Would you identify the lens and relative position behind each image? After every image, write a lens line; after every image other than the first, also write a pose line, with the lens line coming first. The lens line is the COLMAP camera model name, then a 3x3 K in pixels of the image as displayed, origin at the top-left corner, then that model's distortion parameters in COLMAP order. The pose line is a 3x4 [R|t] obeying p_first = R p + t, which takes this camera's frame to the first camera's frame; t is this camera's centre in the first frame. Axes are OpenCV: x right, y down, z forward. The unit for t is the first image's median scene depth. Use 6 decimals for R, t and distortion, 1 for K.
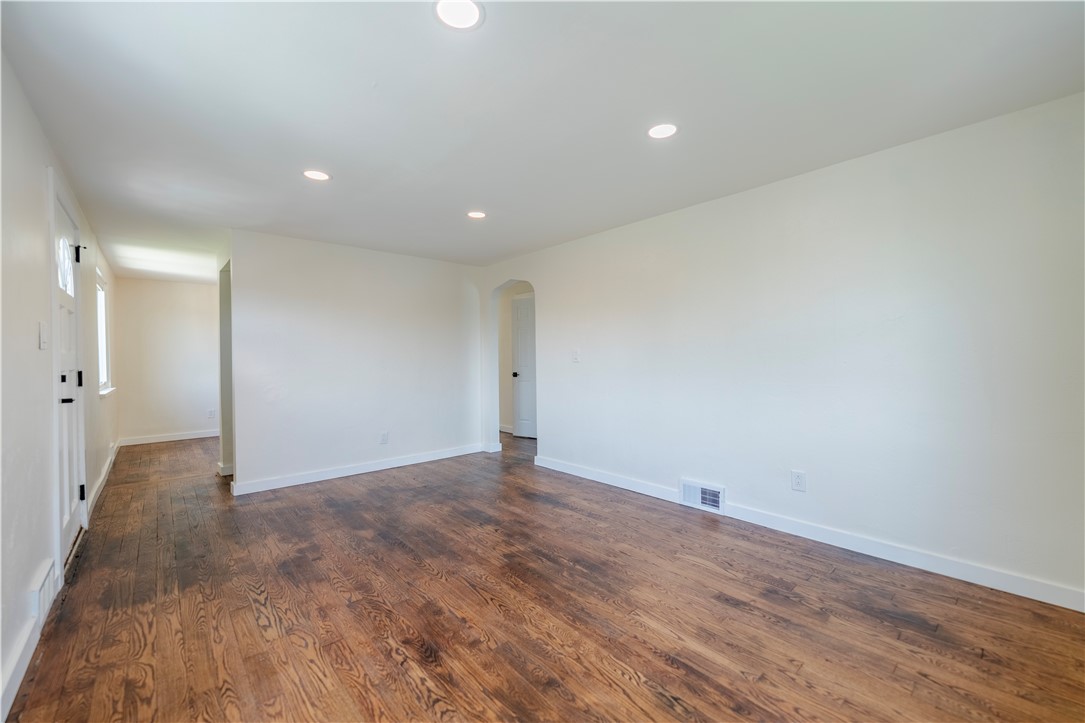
lens RADIAL K [[436.6, 0, 542.5], [0, 436.6, 361.5], [0, 0, 1]] dist [-0.000244, -0.000715]
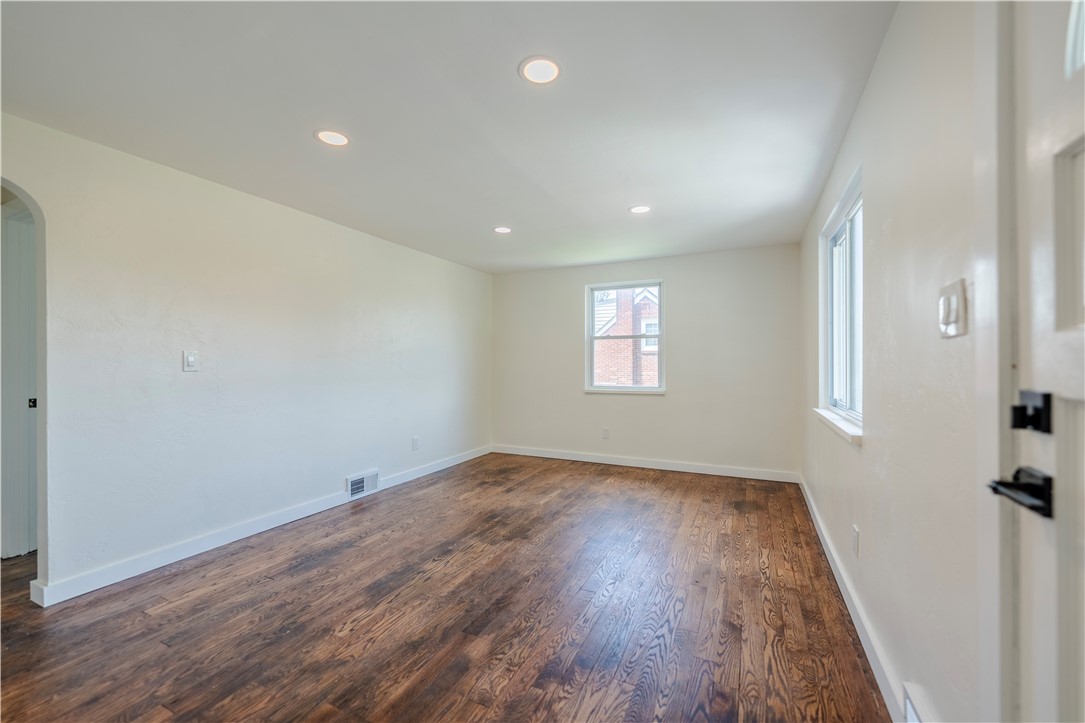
lens RADIAL K [[436.6, 0, 542.5], [0, 436.6, 361.5], [0, 0, 1]] dist [-0.000244, -0.000715]
pose [[-0.390230, 0.013493, 0.920619, -1.193625], [0.013881, 0.999865, -0.008771, -0.000423], [-0.920613, 0.009356, -0.390364, 1.365466]]
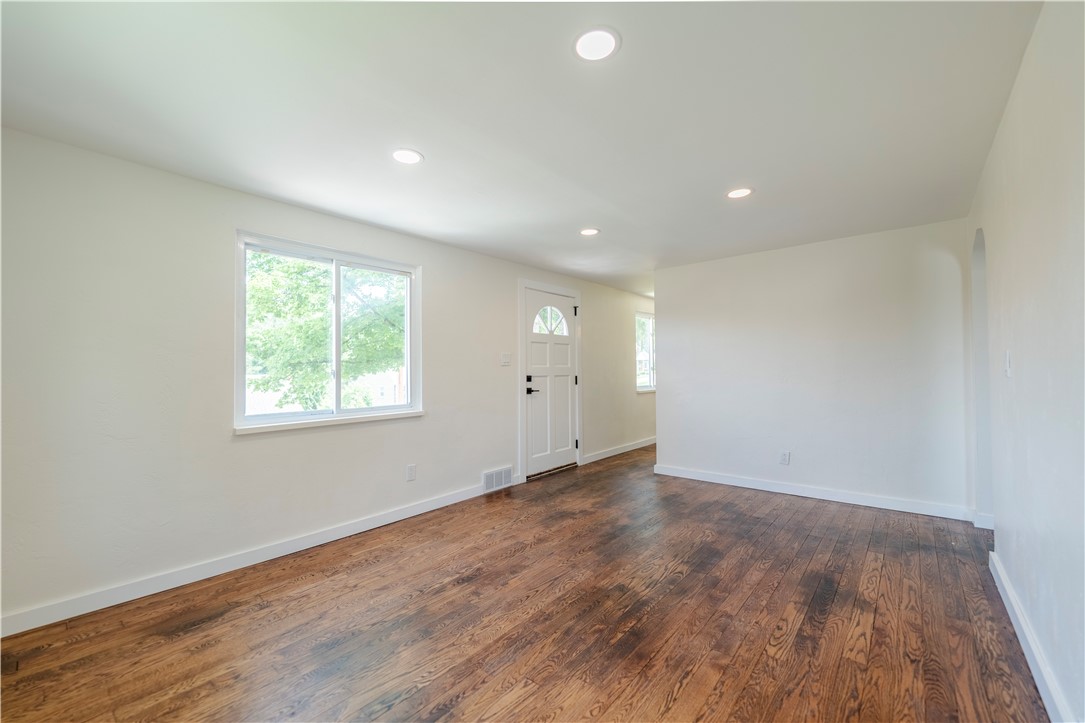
lens RADIAL K [[436.6, 0, 542.5], [0, 436.6, 361.5], [0, 0, 1]] dist [-0.000244, -0.000715]
pose [[0.142358, -0.012000, -0.989743, 0.842480], [-0.000715, 0.999925, -0.012226, -0.017277], [0.989815, 0.002448, 0.142338, 0.734999]]
